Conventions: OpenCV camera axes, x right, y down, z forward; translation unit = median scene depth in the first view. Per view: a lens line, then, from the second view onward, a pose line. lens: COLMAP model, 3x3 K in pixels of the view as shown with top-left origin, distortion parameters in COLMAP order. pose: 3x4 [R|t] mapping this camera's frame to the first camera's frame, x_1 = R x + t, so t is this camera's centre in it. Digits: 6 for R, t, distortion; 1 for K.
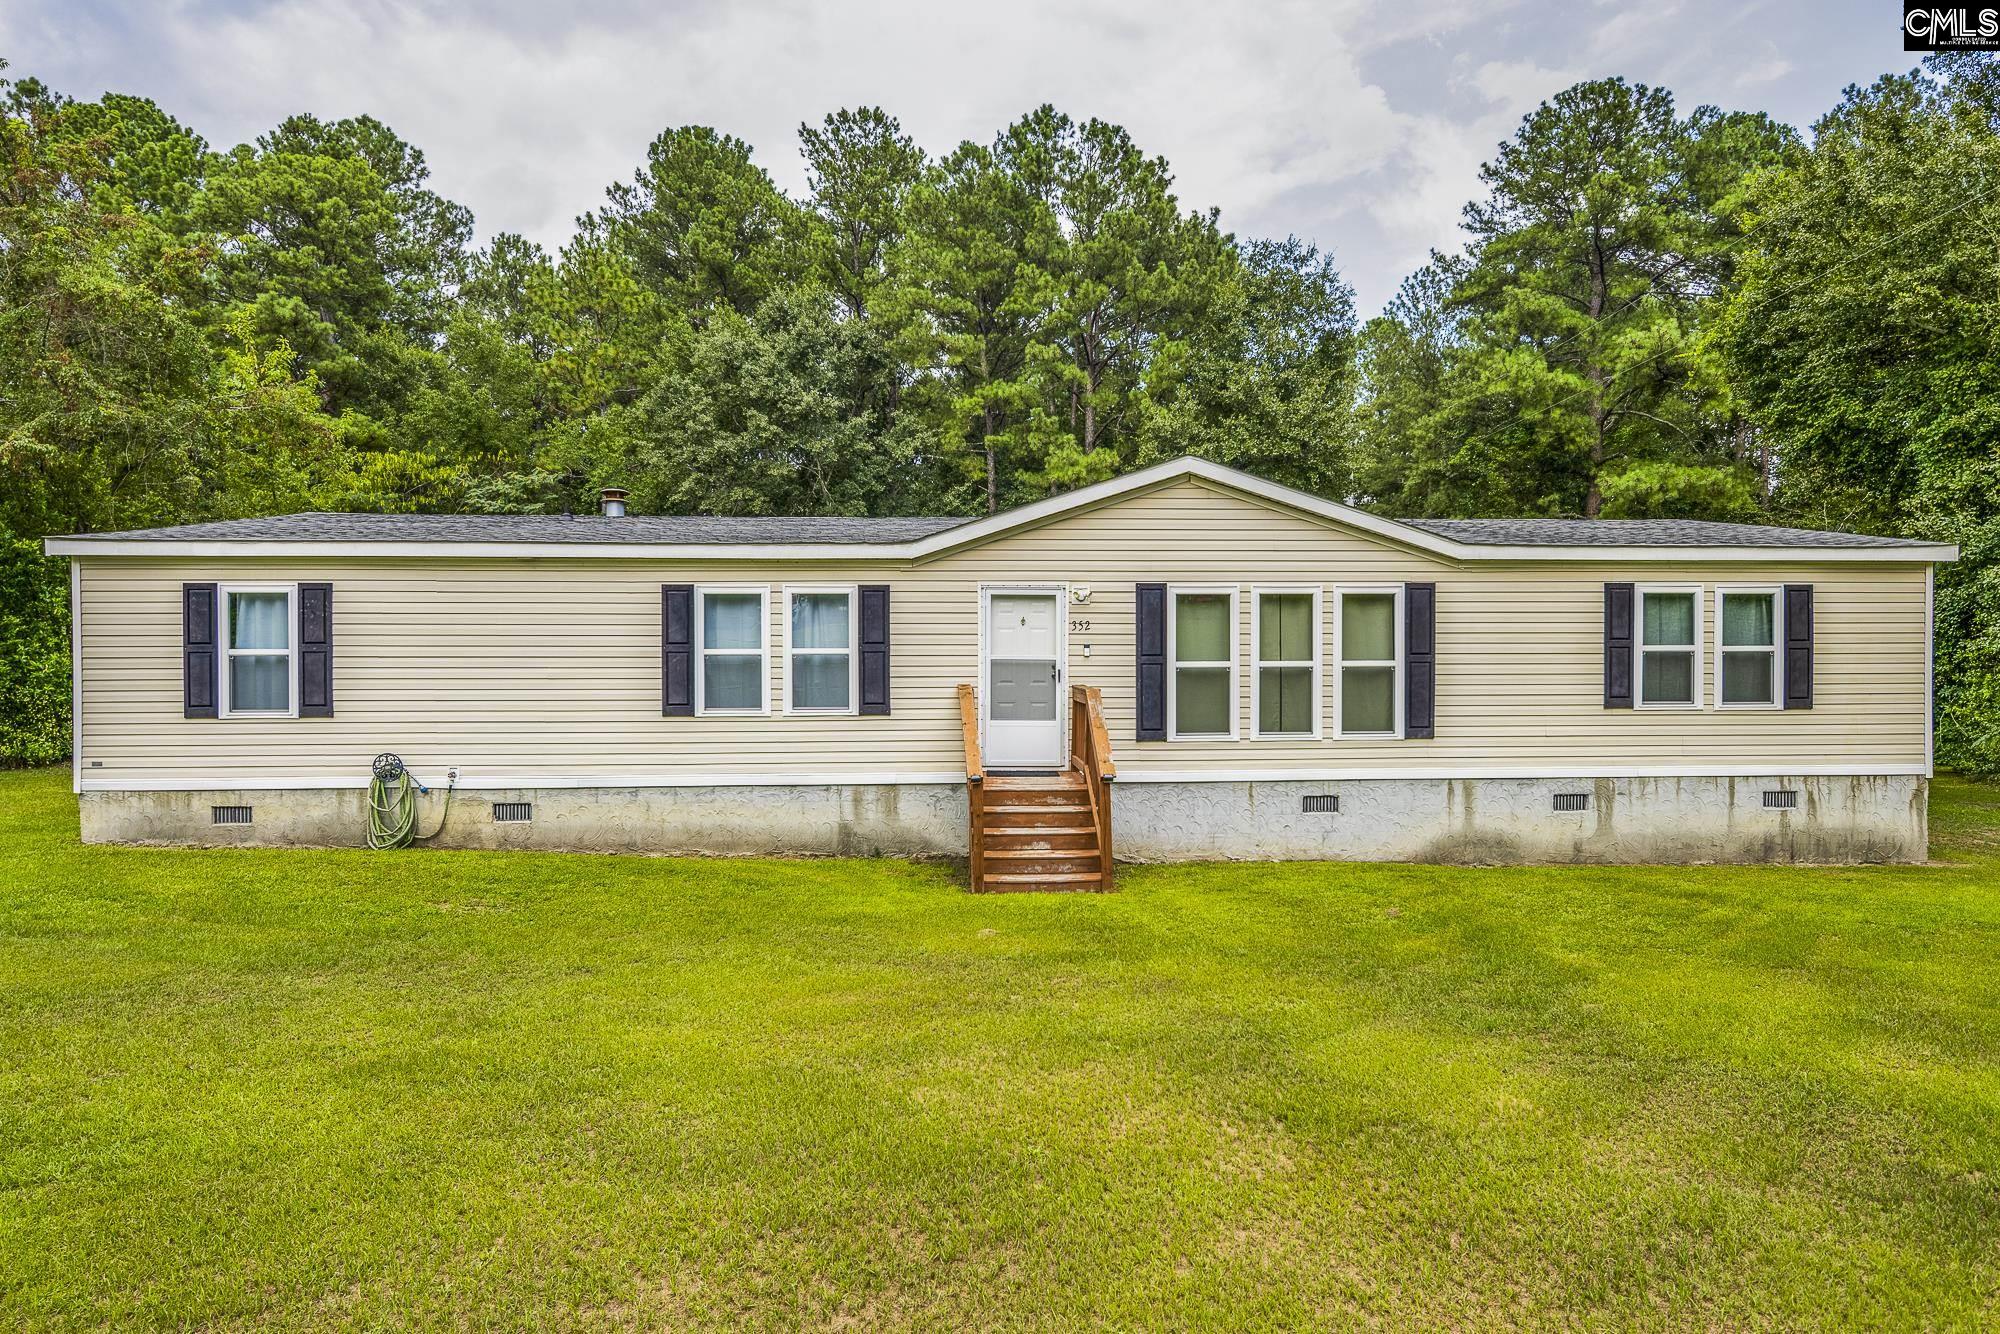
lens RADIAL K [[1129.7, 0, 1005.9], [0, 1129.7, 651.5], [0, 0, 1]] dist [0.003457, 0.000494]
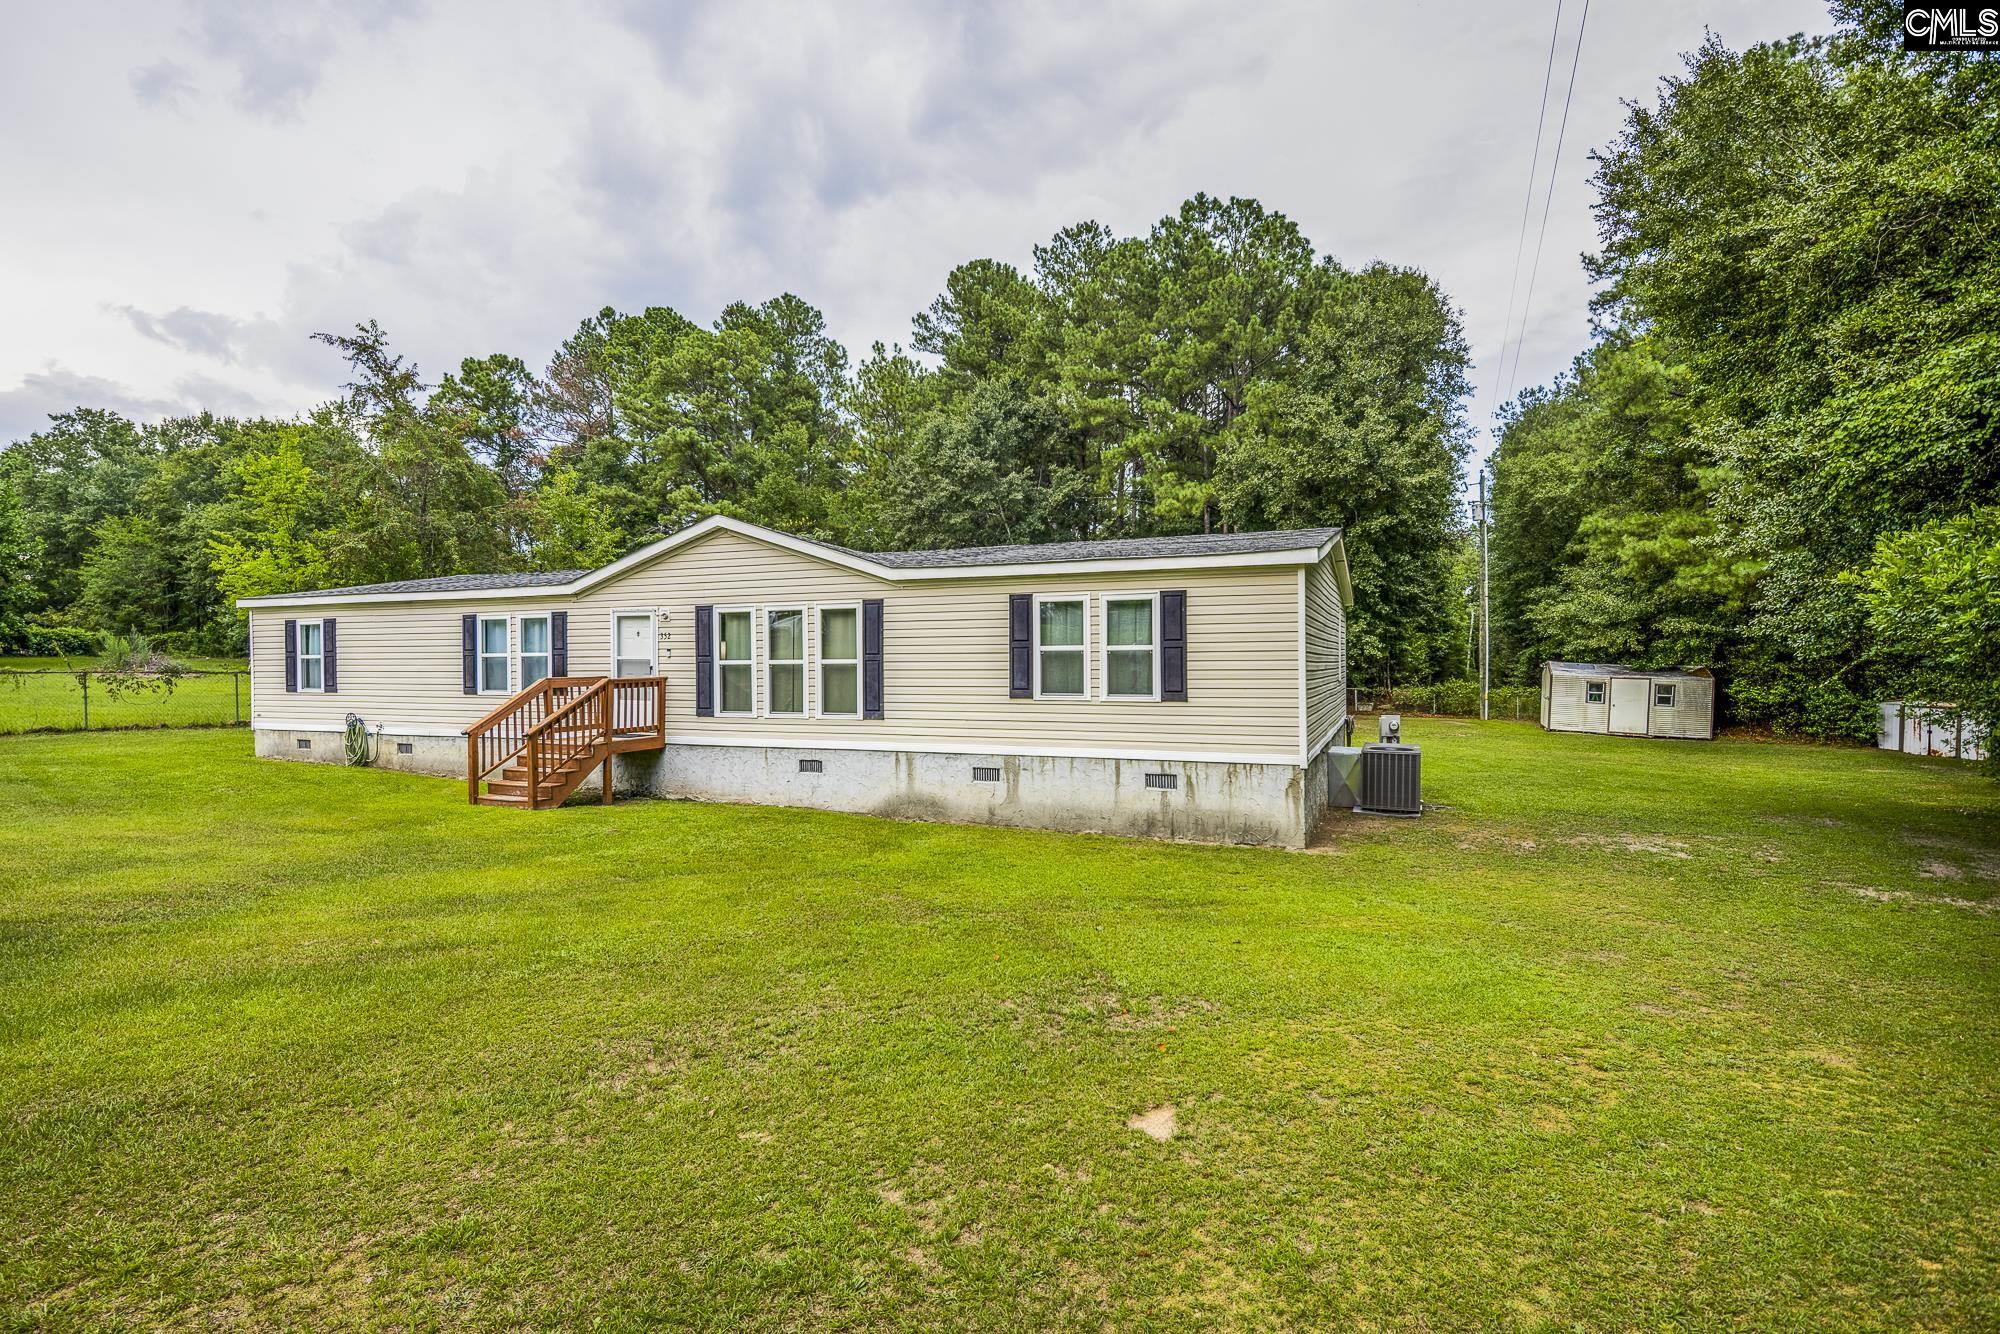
lens RADIAL K [[970.5, 0, 1006.6], [0, 970.5, 641.6], [0, 0, 1]] dist [0.004562, 0.000133]
pose [[0.899725, -0.010529, -0.436331, 0.998303], [0.008190, 0.999940, -0.007240, -0.002809], [0.436381, 0.002940, 0.899757, 0.063754]]
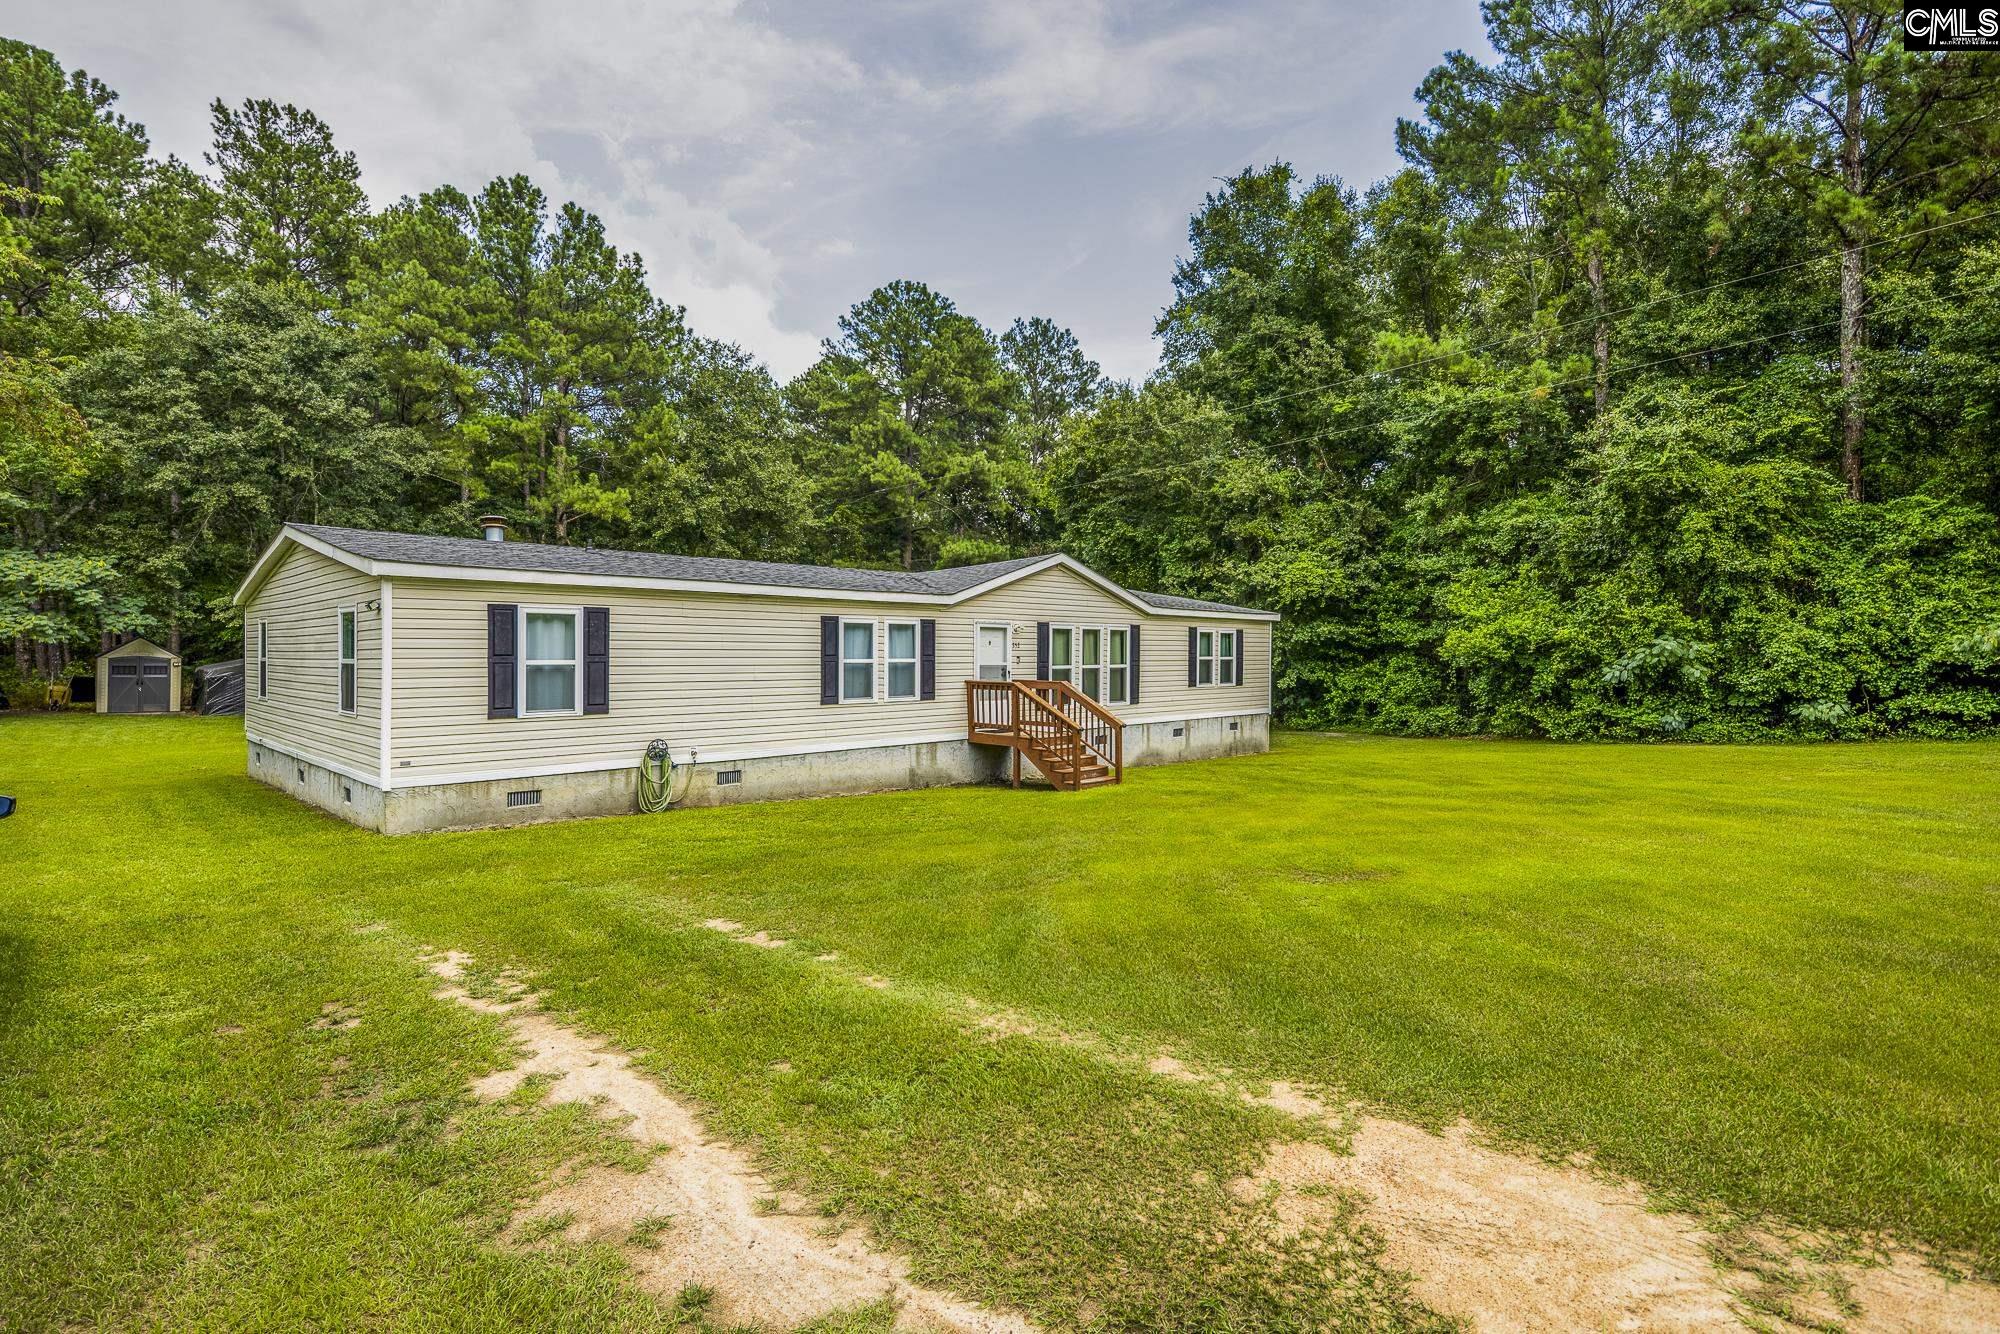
lens RADIAL K [[970.5, 0, 999.0], [0, 970.5, 660.7], [0, 0, 1]] dist [0.004562, 0.000133]
pose [[0.740001, -0.002859, 0.672600, -0.954145], [0.004926, 0.999987, -0.001169, 0.002440], [-0.672588, 0.004179, 0.740006, -0.094875]]
